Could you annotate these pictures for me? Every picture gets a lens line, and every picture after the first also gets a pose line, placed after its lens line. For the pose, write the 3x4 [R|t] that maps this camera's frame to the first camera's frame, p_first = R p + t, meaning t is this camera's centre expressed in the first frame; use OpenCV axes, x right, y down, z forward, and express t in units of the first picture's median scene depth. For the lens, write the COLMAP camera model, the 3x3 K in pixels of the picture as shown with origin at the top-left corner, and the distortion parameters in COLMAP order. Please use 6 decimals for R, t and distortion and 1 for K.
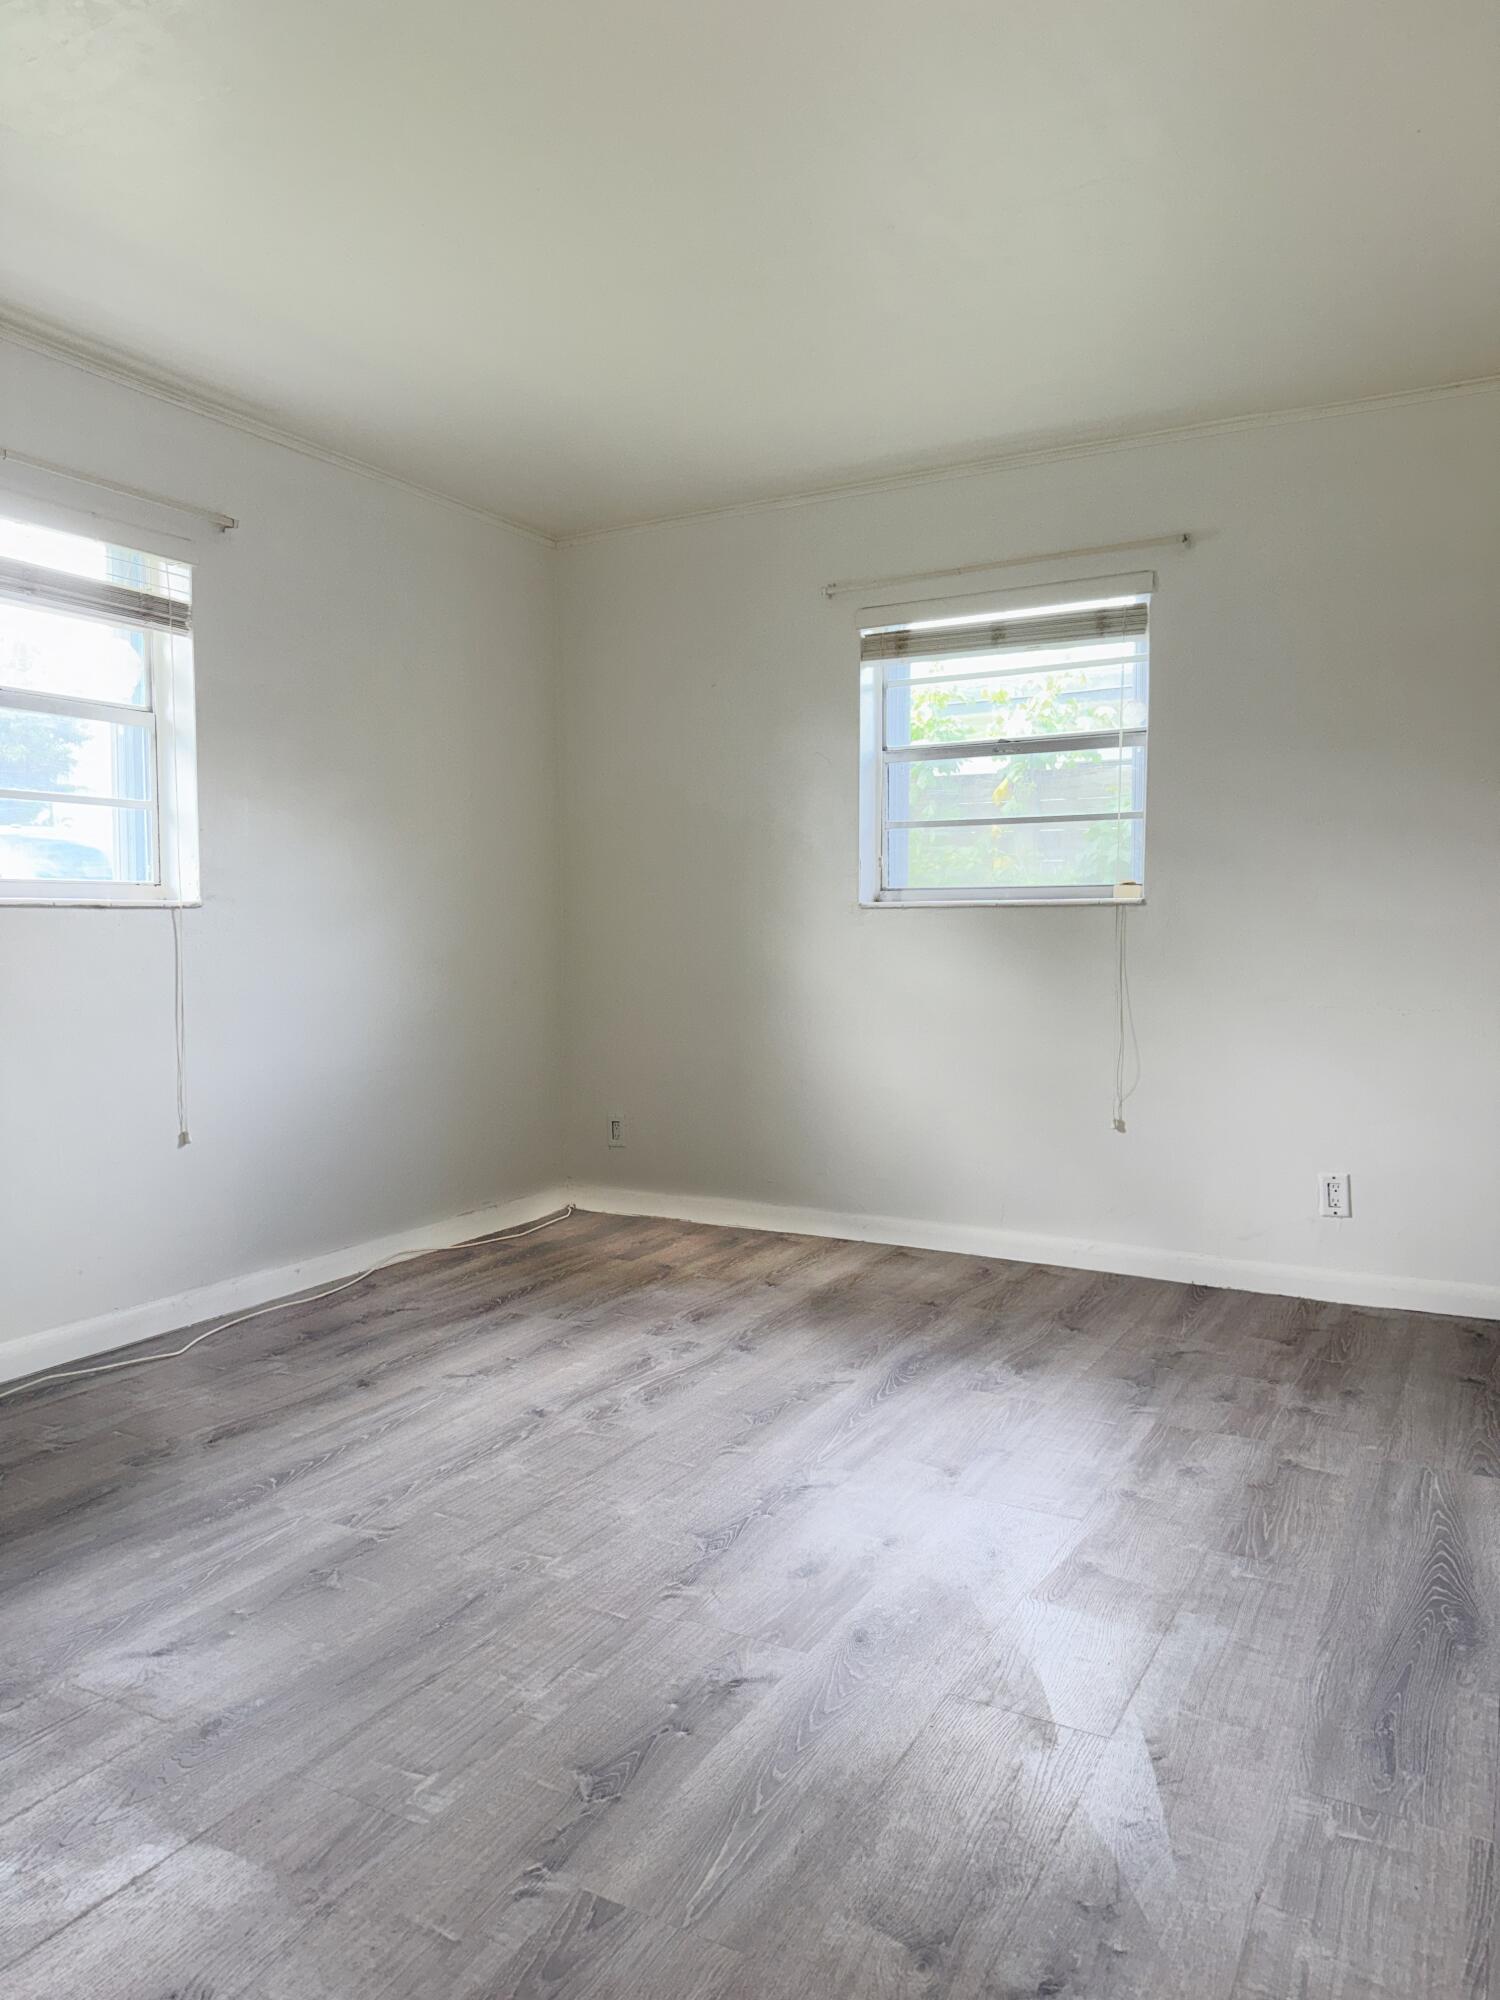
lens RADIAL K [[1396.3, 0, 750.0], [0, 1396.3, 1000.0], [0, 0, 1]] dist [0.204465, -0.399791]
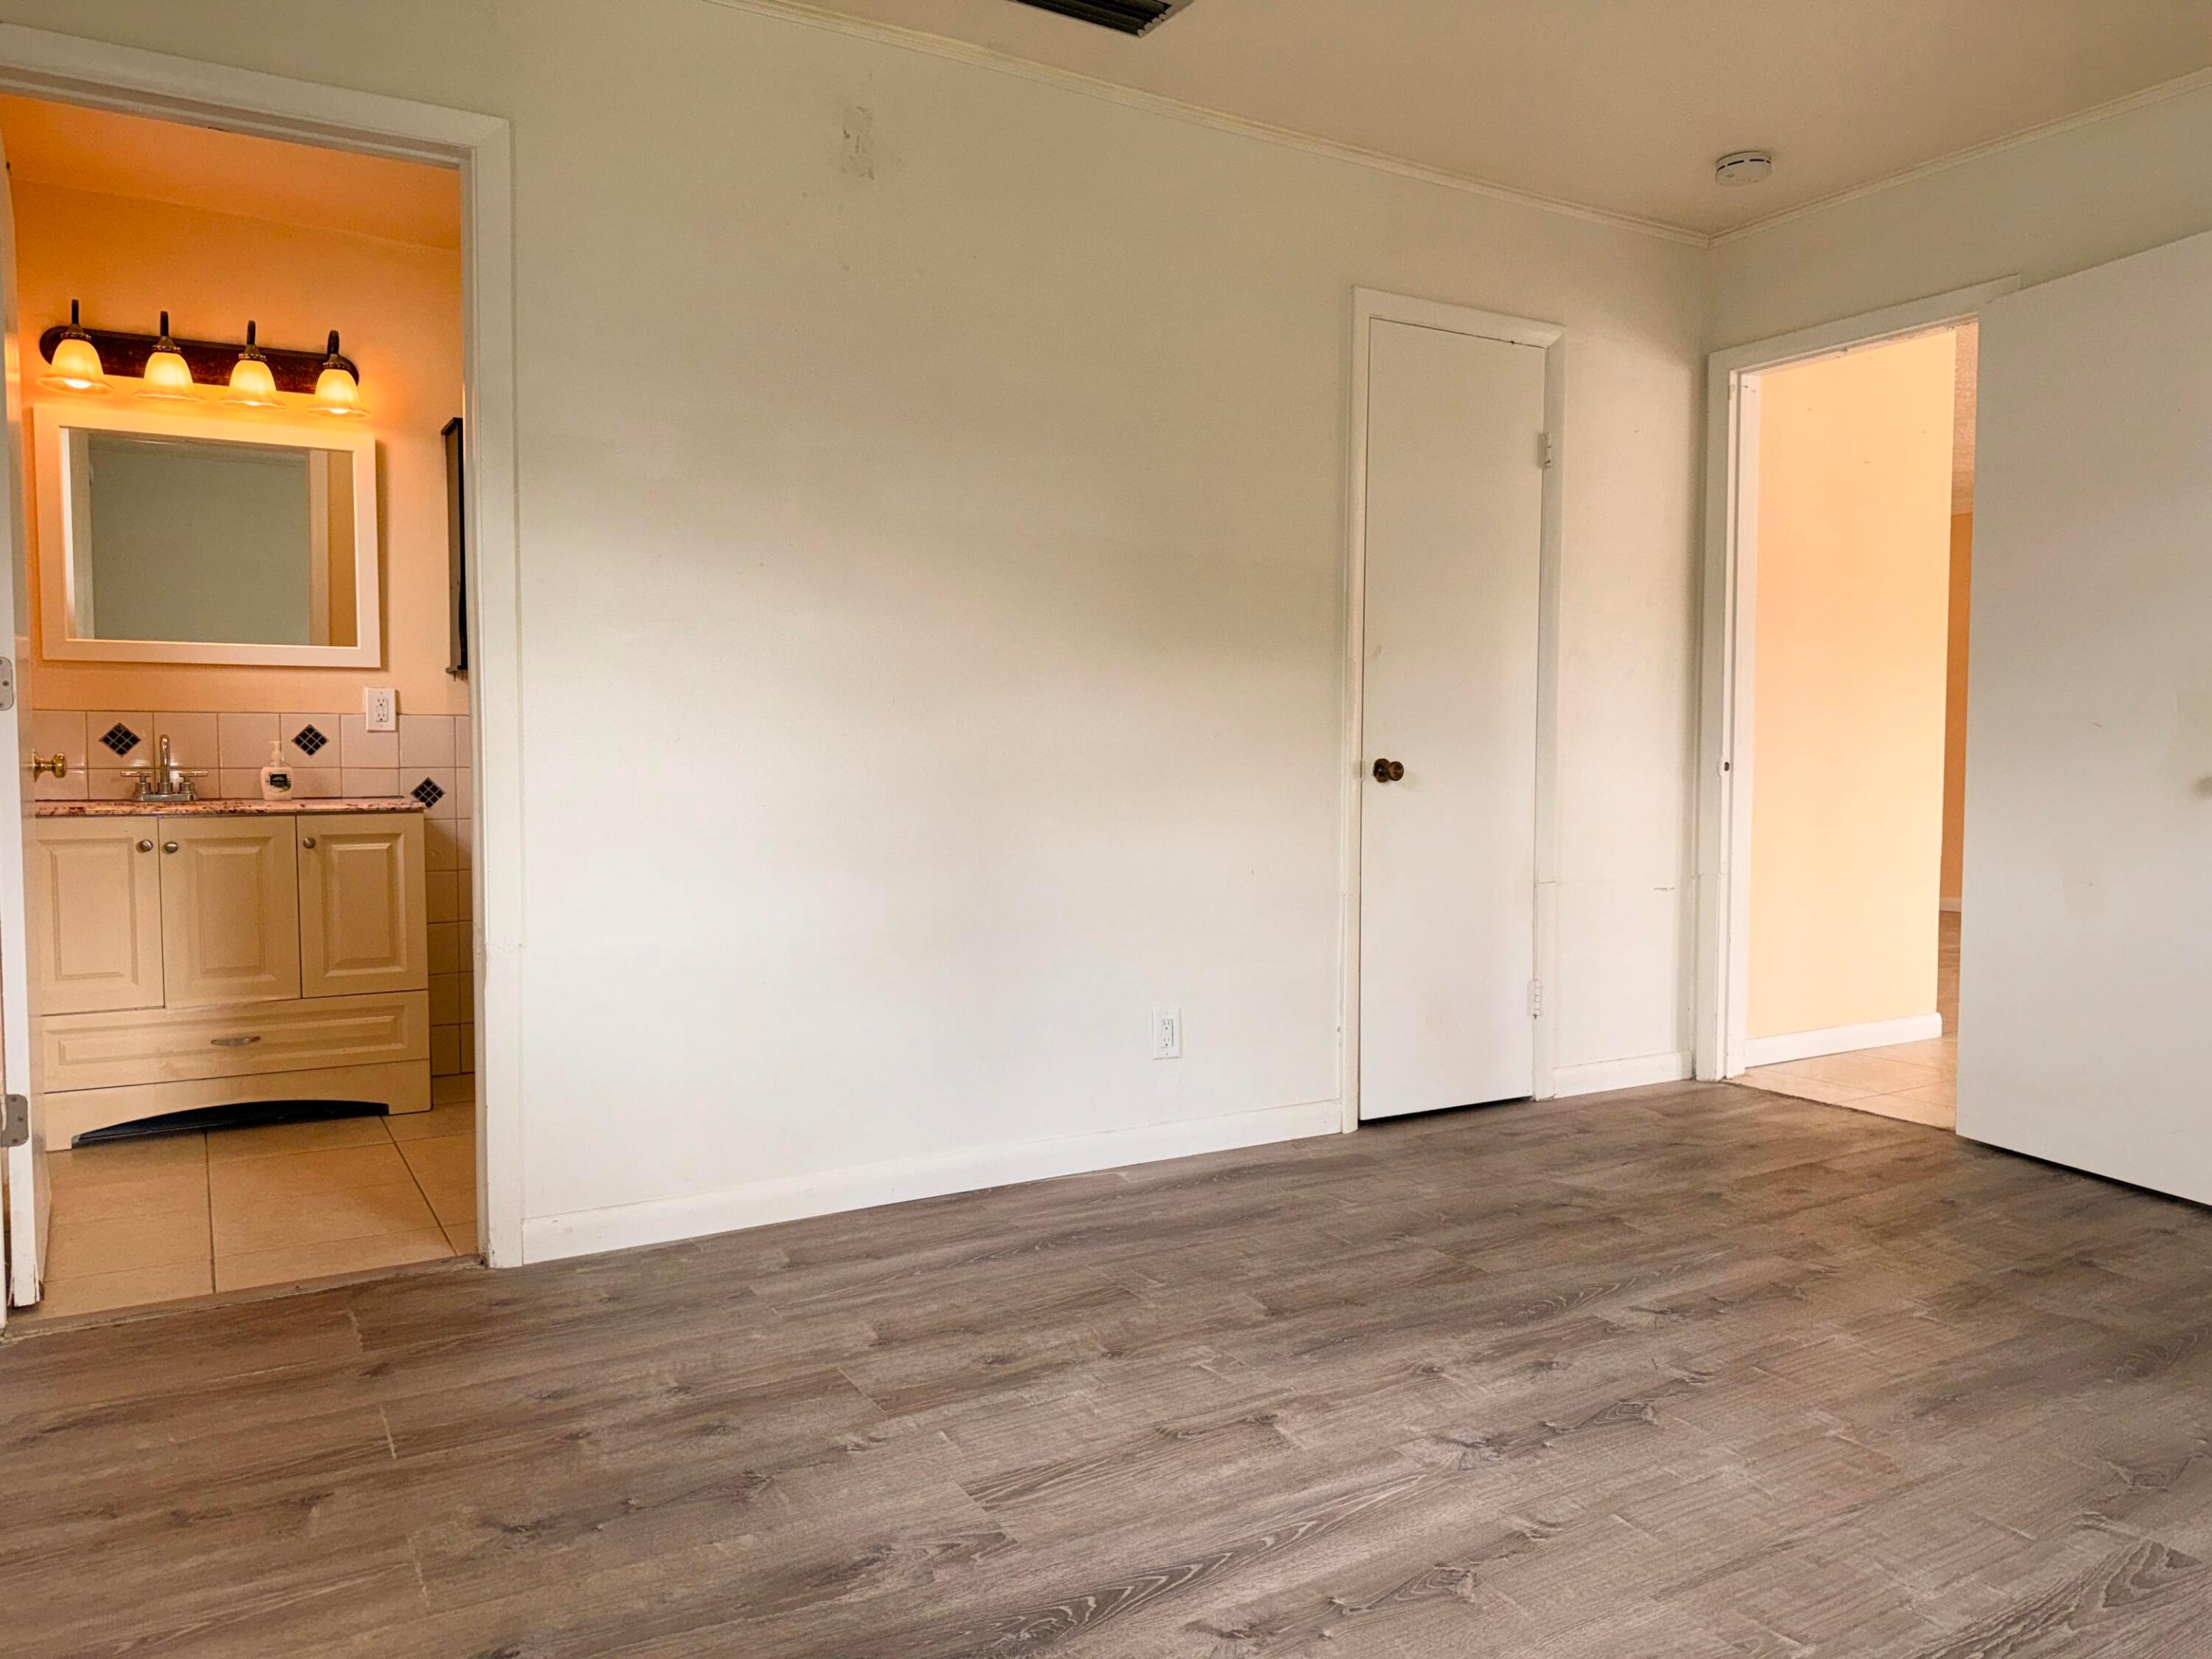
lens RADIAL K [[1580.0, 0, 1106.0], [0, 1580.0, 829.5], [0, 0, 1]] dist [-0.000672, -0.002393]
pose [[-0.862918, -0.023409, 0.504802, -0.170421], [0.027721, 0.995230, 0.093538, -0.050473], [-0.504584, 0.094709, -0.858152, 1.483277]]
